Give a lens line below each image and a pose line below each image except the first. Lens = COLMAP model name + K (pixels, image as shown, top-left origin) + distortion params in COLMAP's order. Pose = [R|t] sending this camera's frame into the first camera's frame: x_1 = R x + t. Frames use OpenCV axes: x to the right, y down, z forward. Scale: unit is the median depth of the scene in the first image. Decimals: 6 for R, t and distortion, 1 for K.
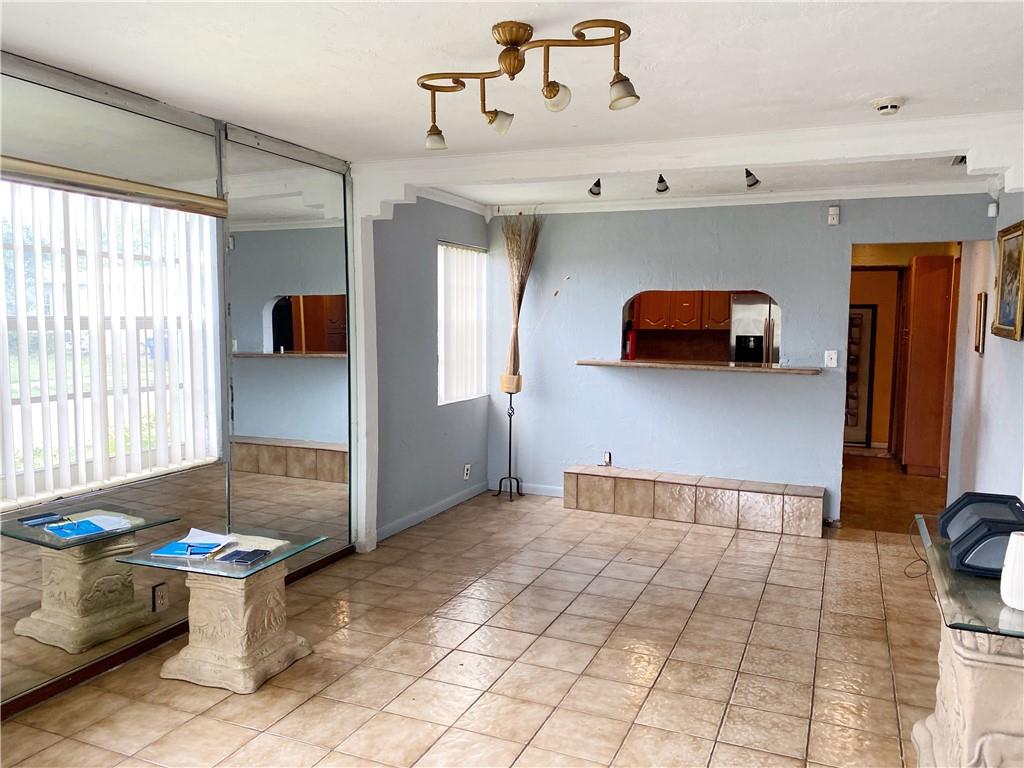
lens RADIAL K [[782.1, 0, 518.4], [0, 782.1, 372.9], [0, 0, 1]] dist [0.043250, -0.072501]
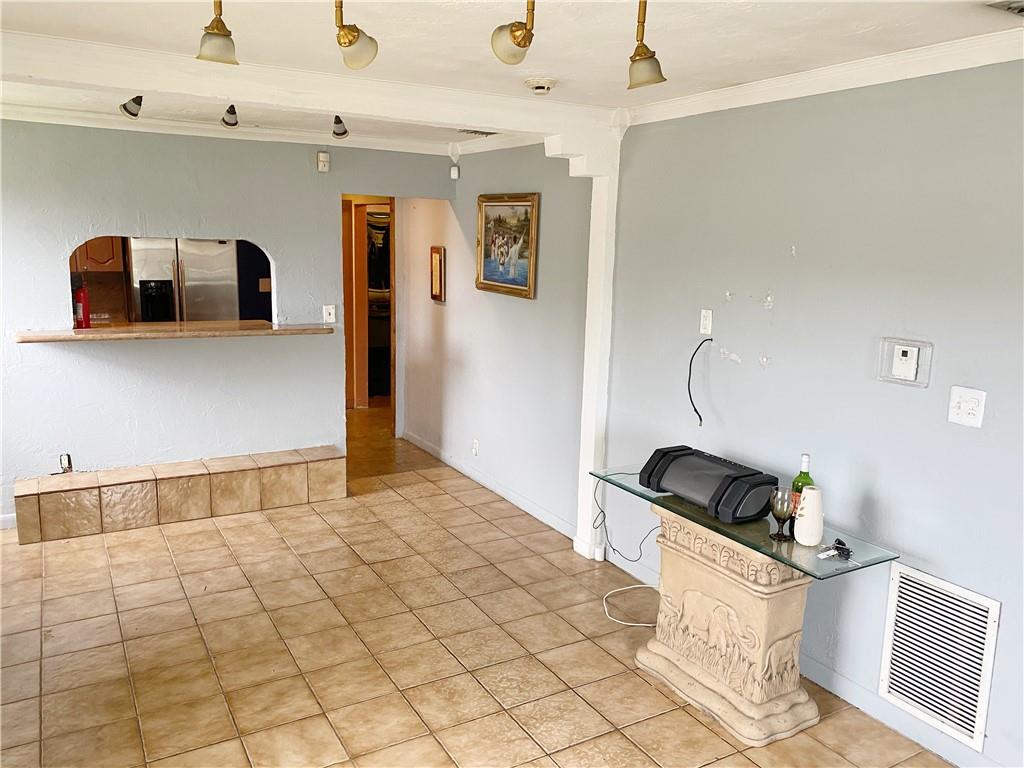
lens RADIAL K [[782.1, 0, 518.4], [0, 782.1, 372.9], [0, 0, 1]] dist [0.043250, -0.072501]
pose [[0.590429, -0.129674, 0.796604, -0.263470], [0.038739, 0.990424, 0.132512, -0.070092], [-0.806160, -0.047380, 0.589798, 0.261516]]
